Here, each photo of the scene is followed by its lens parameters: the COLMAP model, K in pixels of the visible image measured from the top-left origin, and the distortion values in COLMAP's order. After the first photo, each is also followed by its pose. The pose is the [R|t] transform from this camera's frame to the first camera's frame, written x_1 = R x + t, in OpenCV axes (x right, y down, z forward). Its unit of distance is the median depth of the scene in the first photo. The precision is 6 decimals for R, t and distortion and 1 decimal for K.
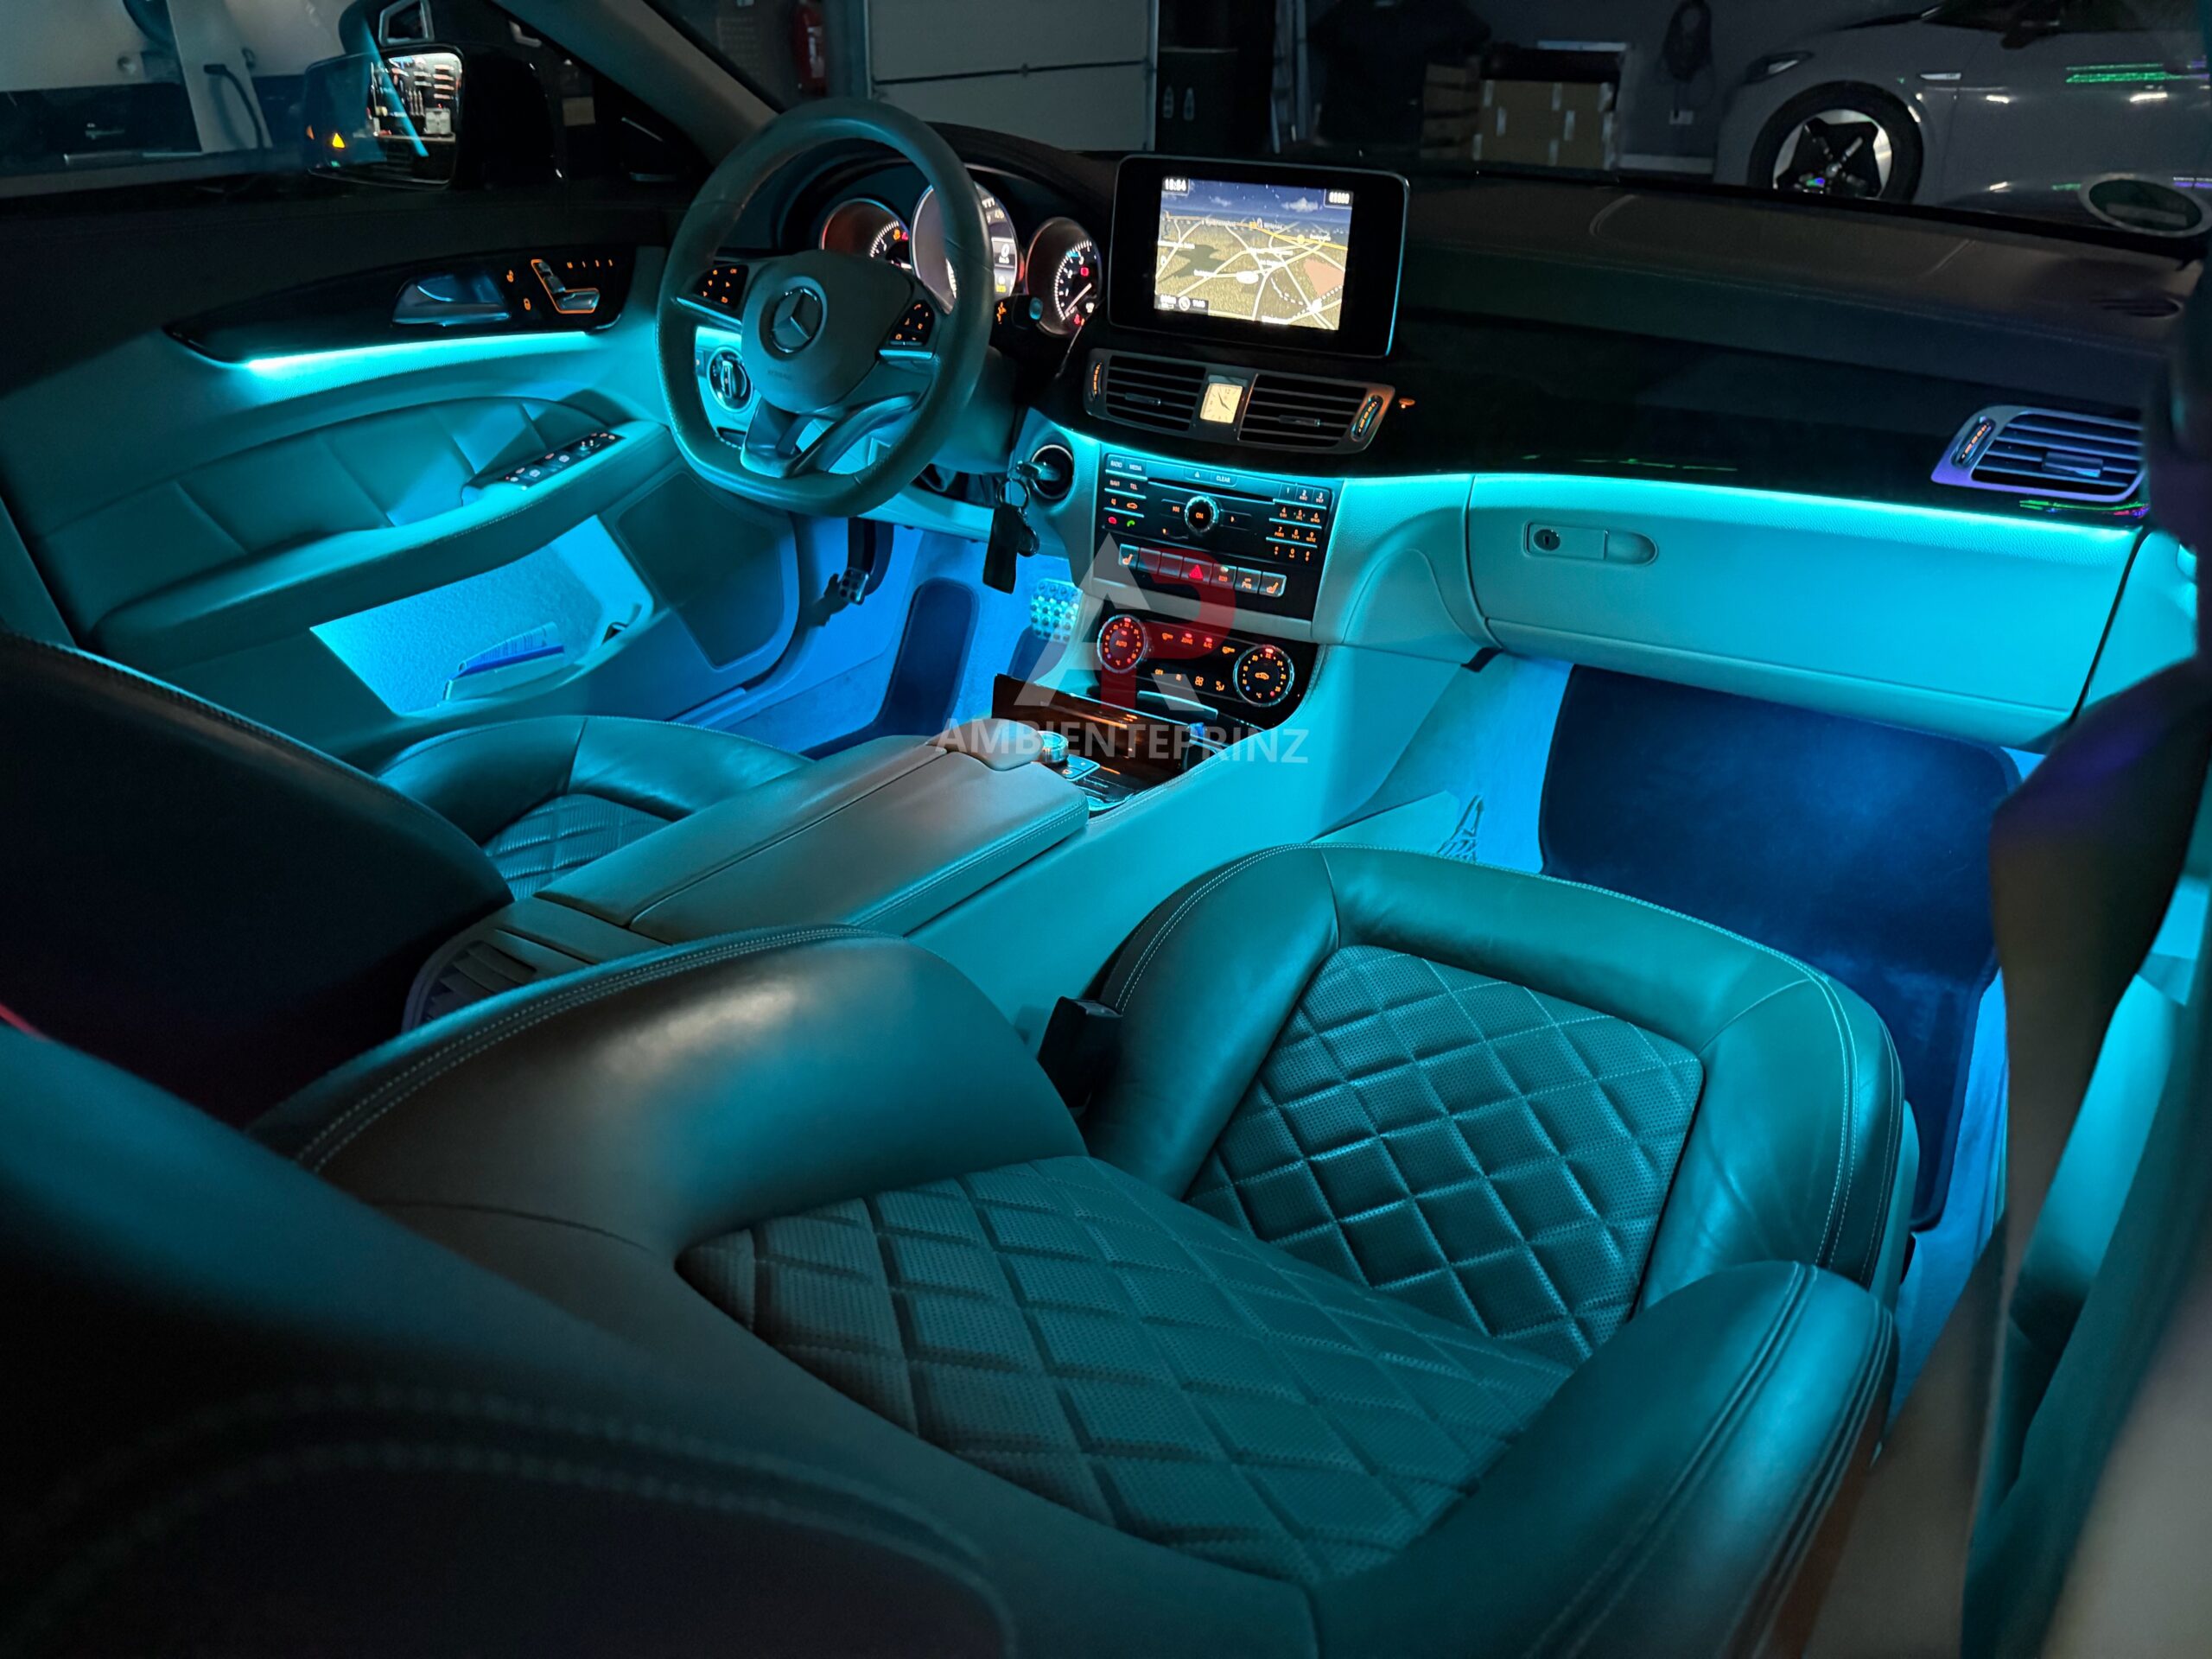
lens RADIAL K [[1549.1, 0, 1099.0], [0, 1549.1, 835.2], [0, 0, 1]] dist [0.091648, -0.125402]
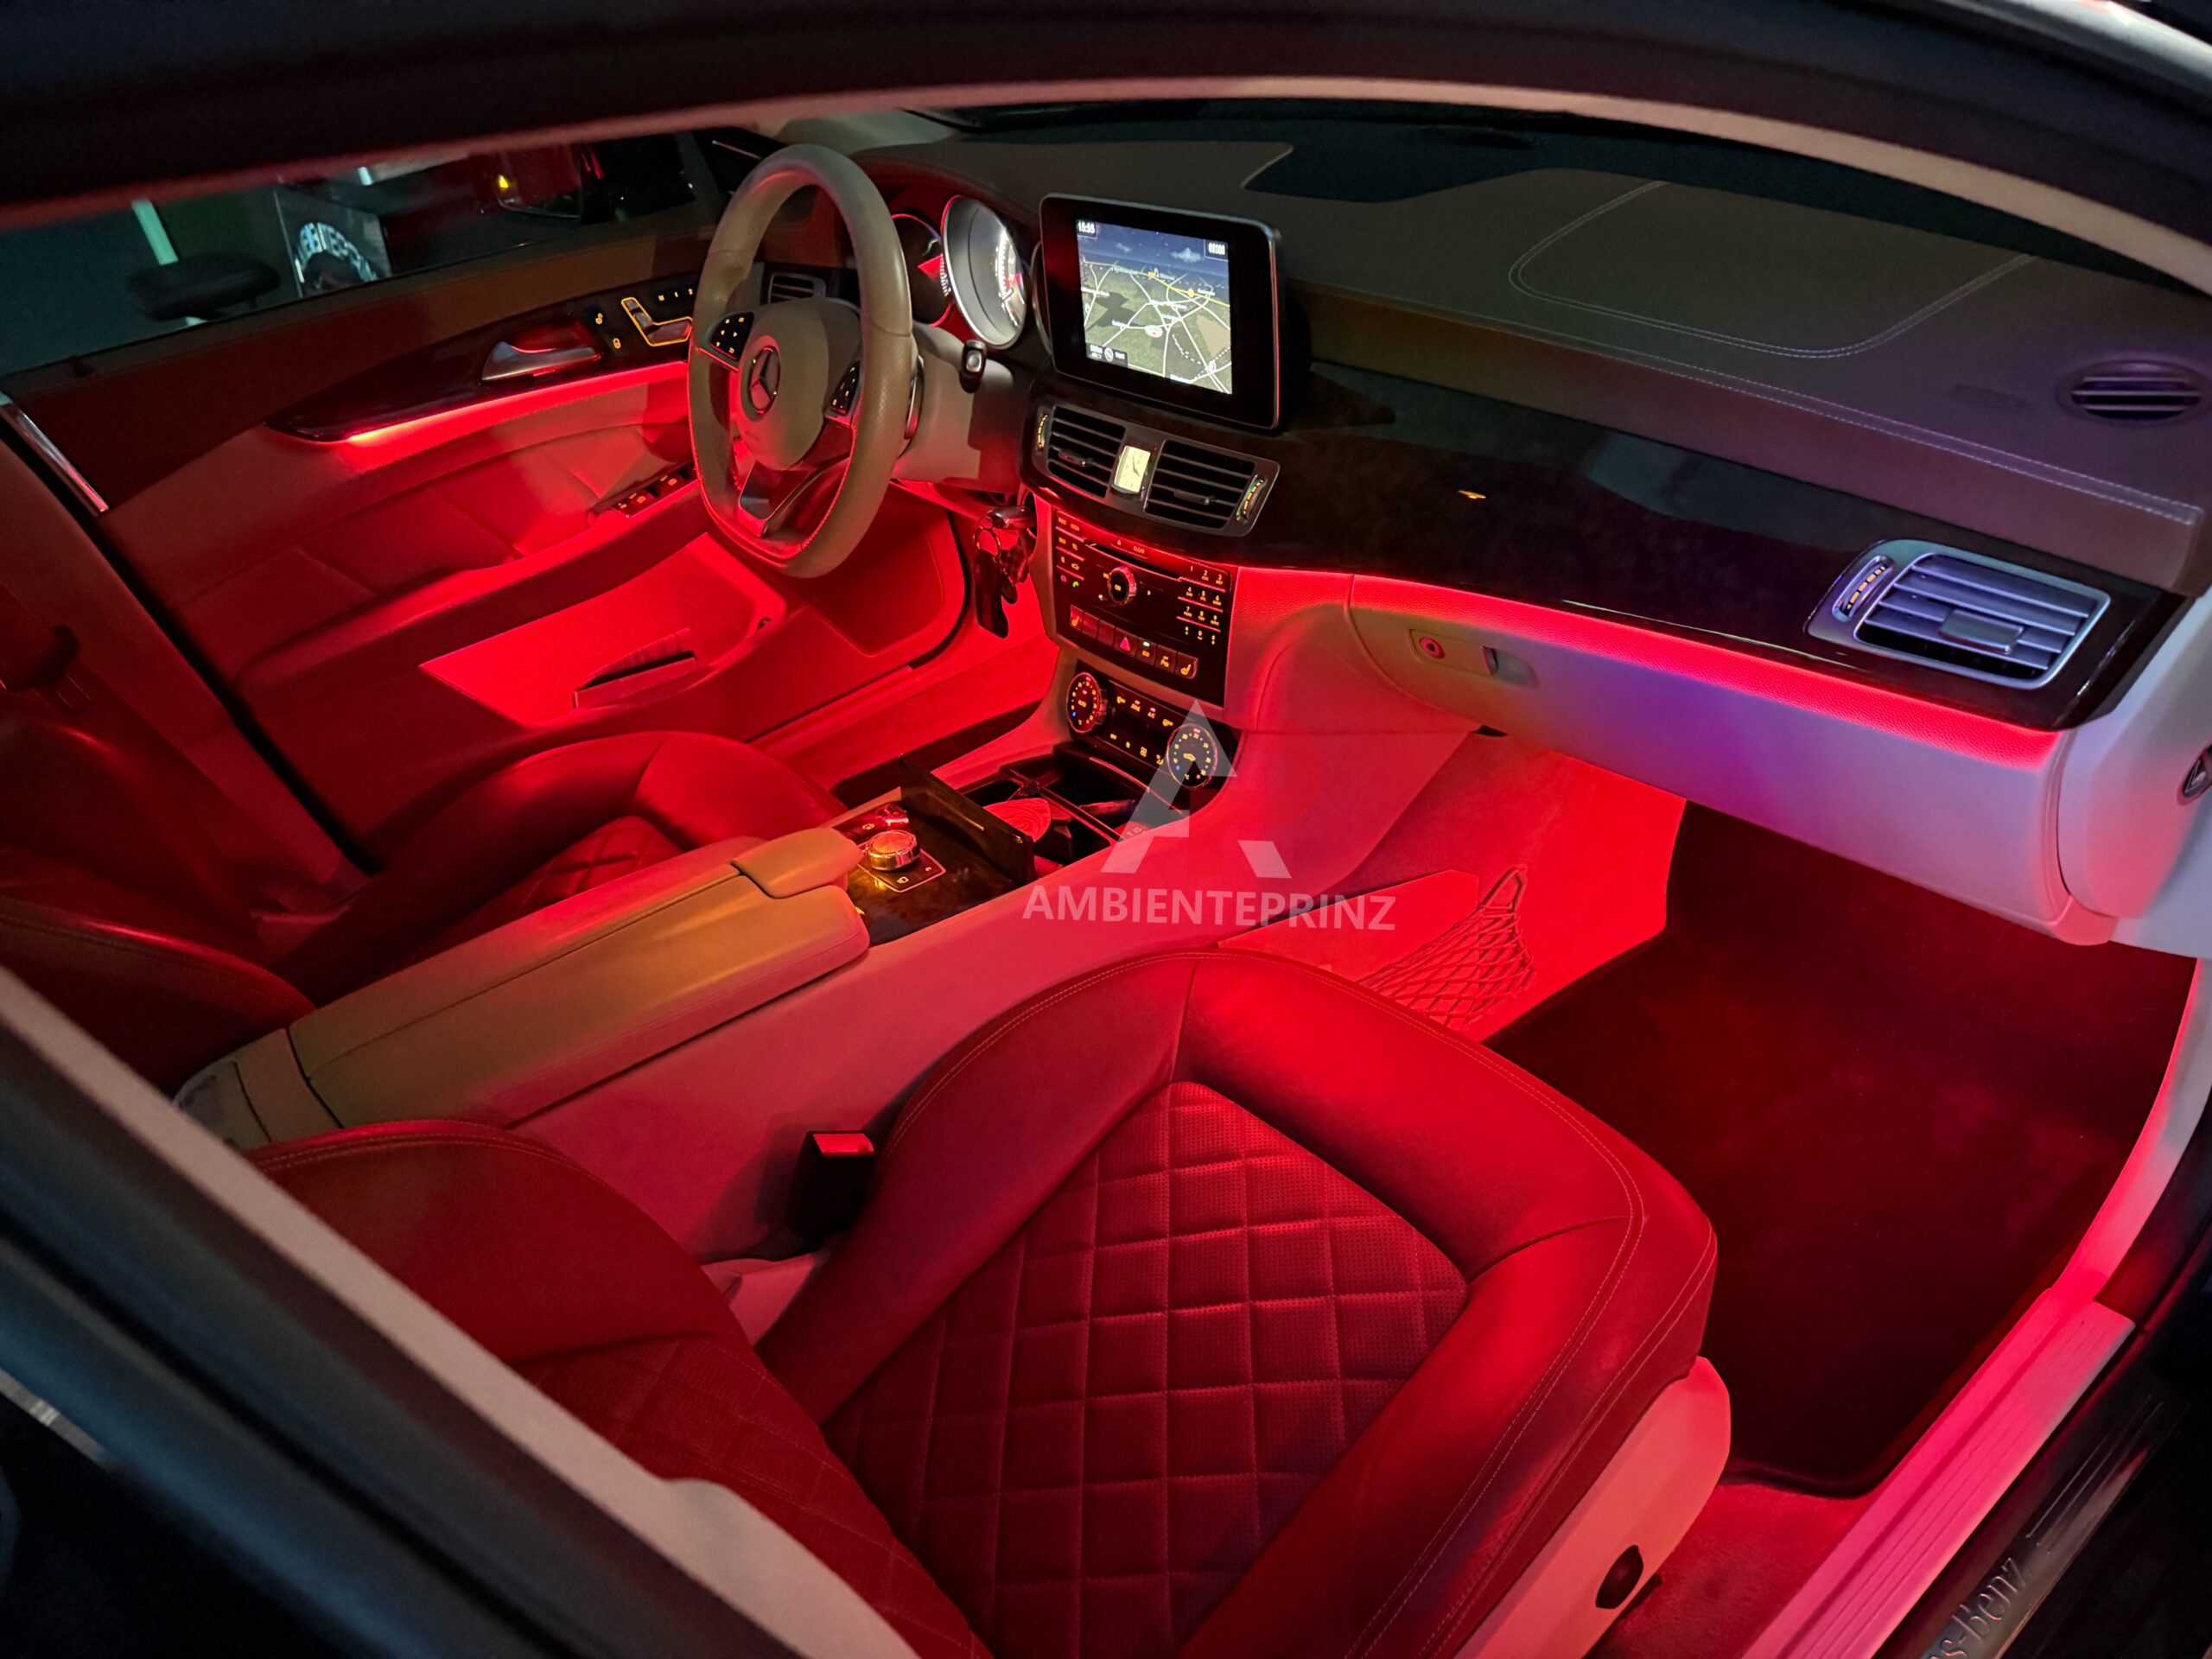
lens RADIAL K [[1549.1, 0, 1099.0], [0, 1549.1, 835.2], [0, 0, 1]] dist [0.091648, -0.125402]
pose [[0.929197, 0.071910, -0.362521, 0.394976], [-0.025698, 0.991086, 0.130723, -0.176186], [0.368690, -0.112152, 0.922762, 0.115990]]
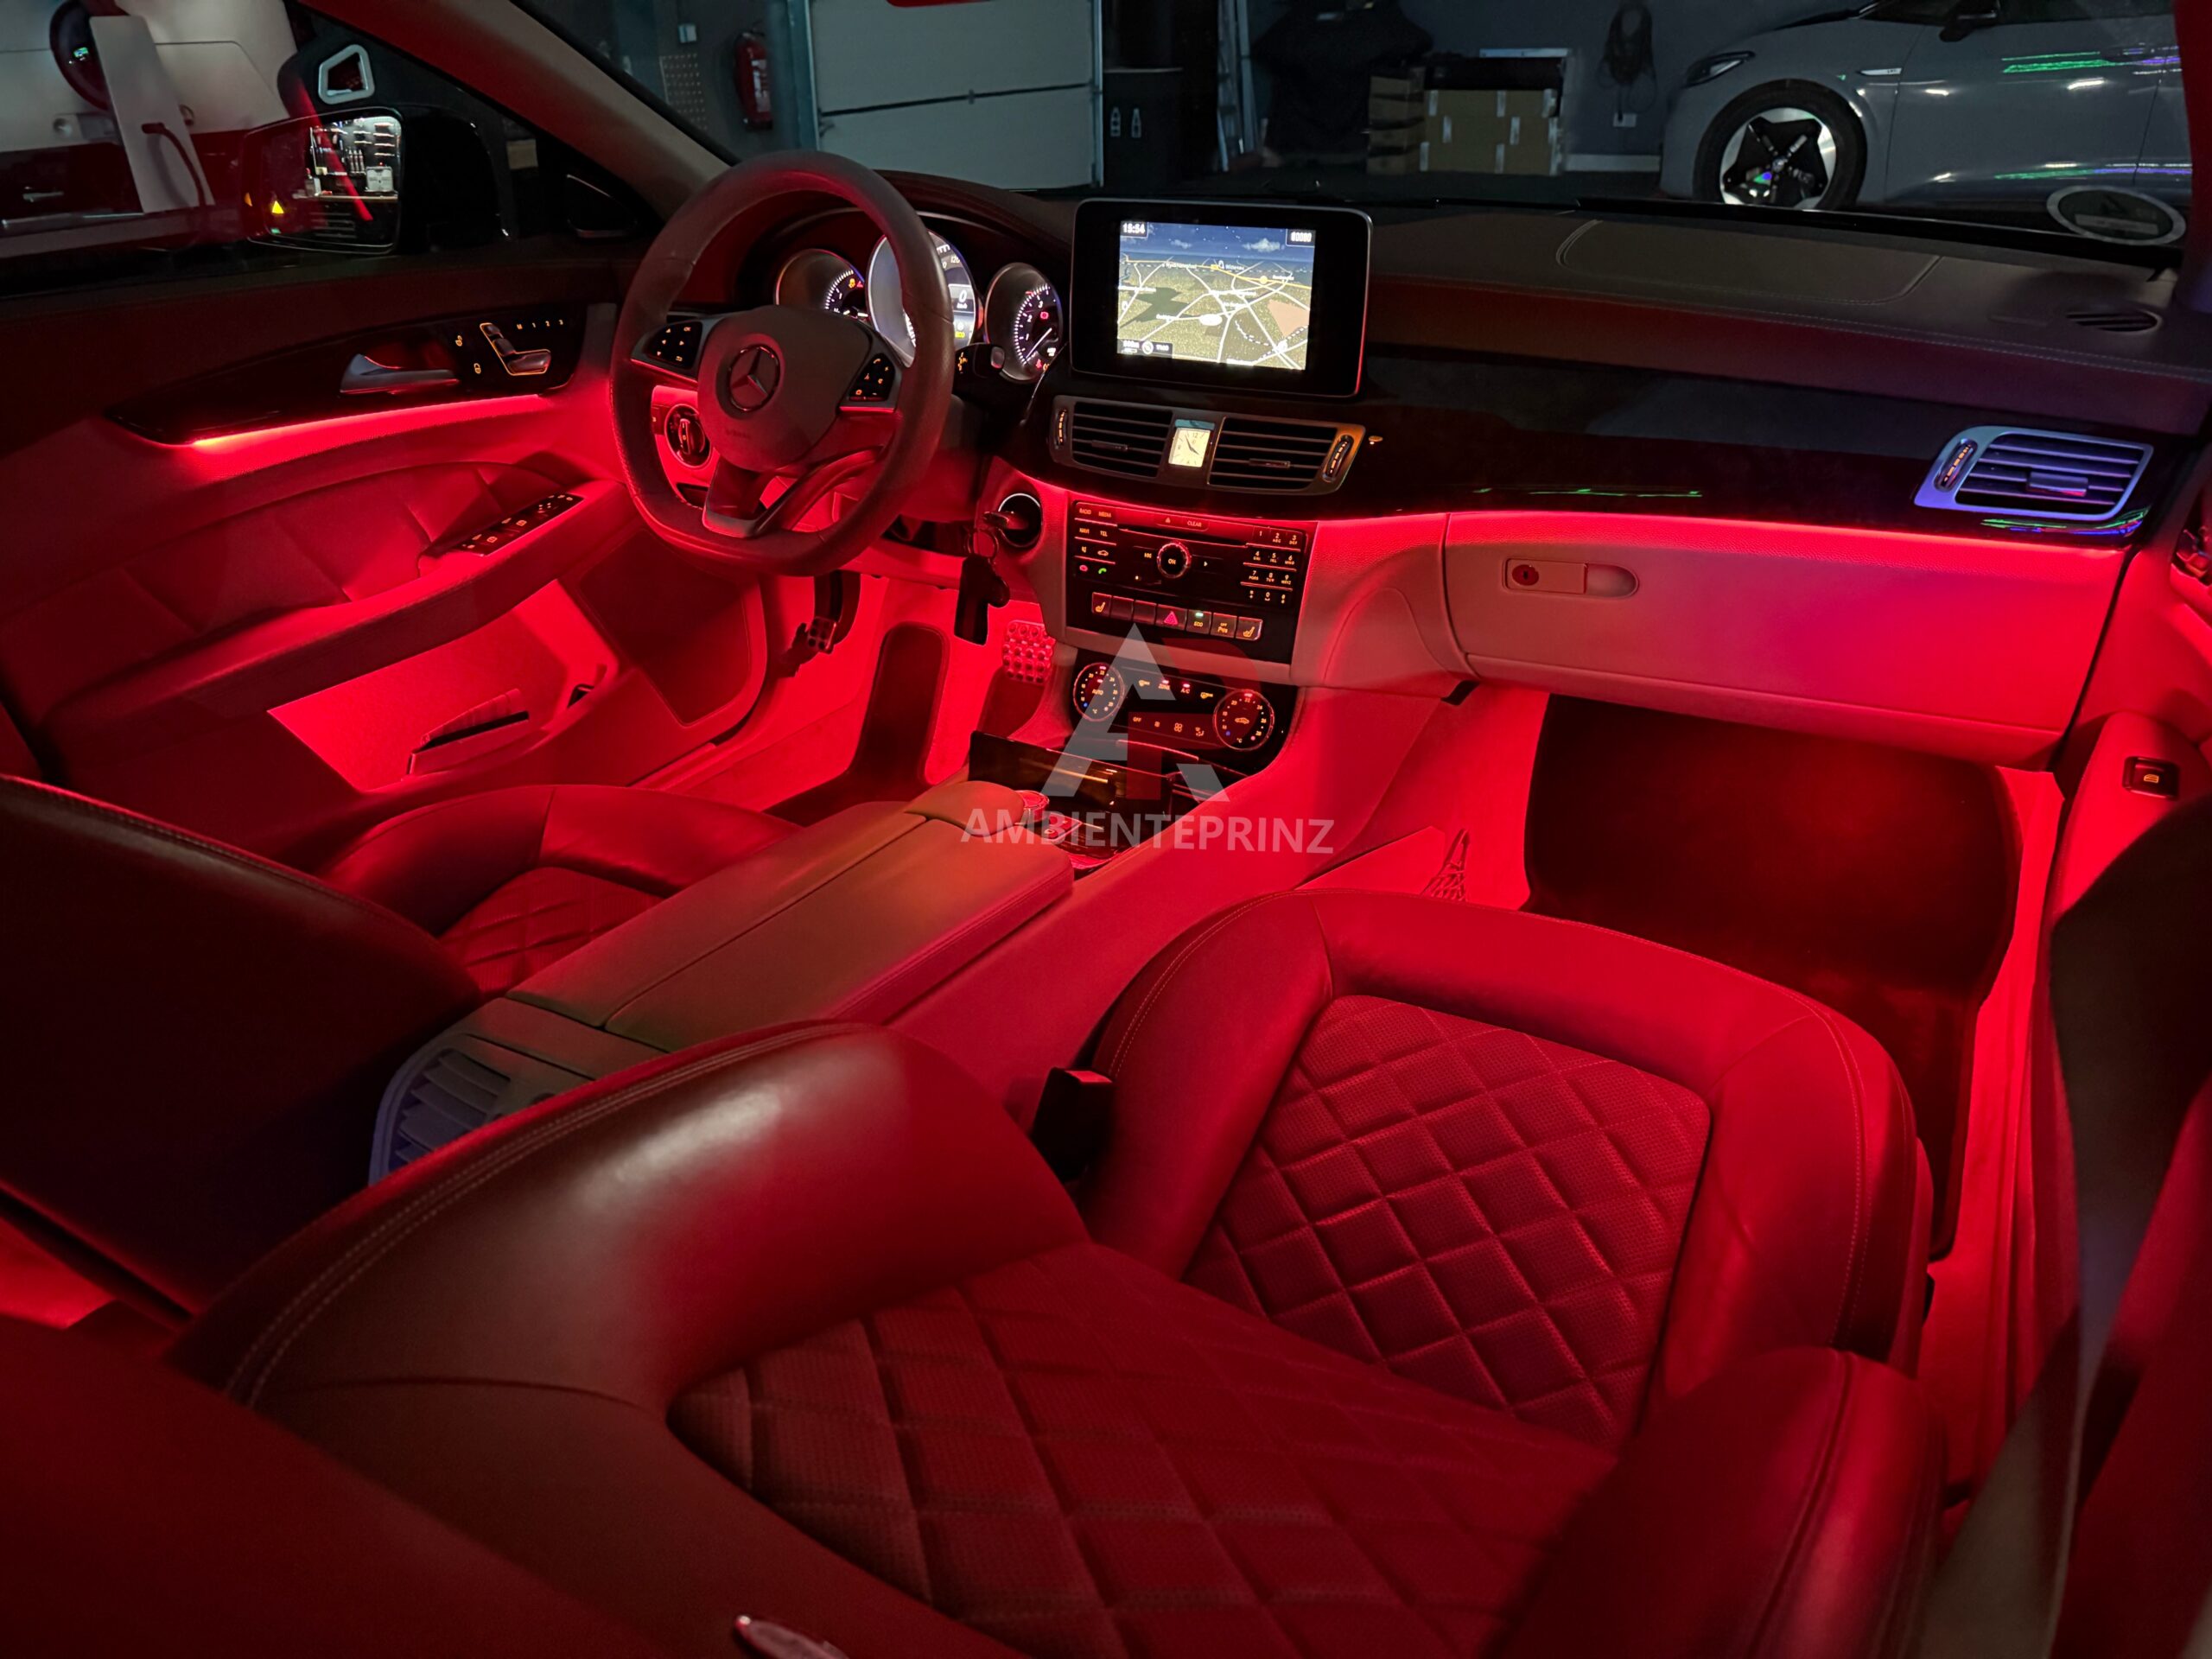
lens RADIAL K [[1546.0, 0, 1097.5], [0, 1546.0, 841.6], [0, 0, 1]] dist [0.089572, -0.114630]
pose [[0.999050, -0.041142, 0.014350, -0.003835], [0.041221, 0.999136, -0.005251, -0.024610], [-0.014122, 0.005837, 0.999883, 0.019475]]
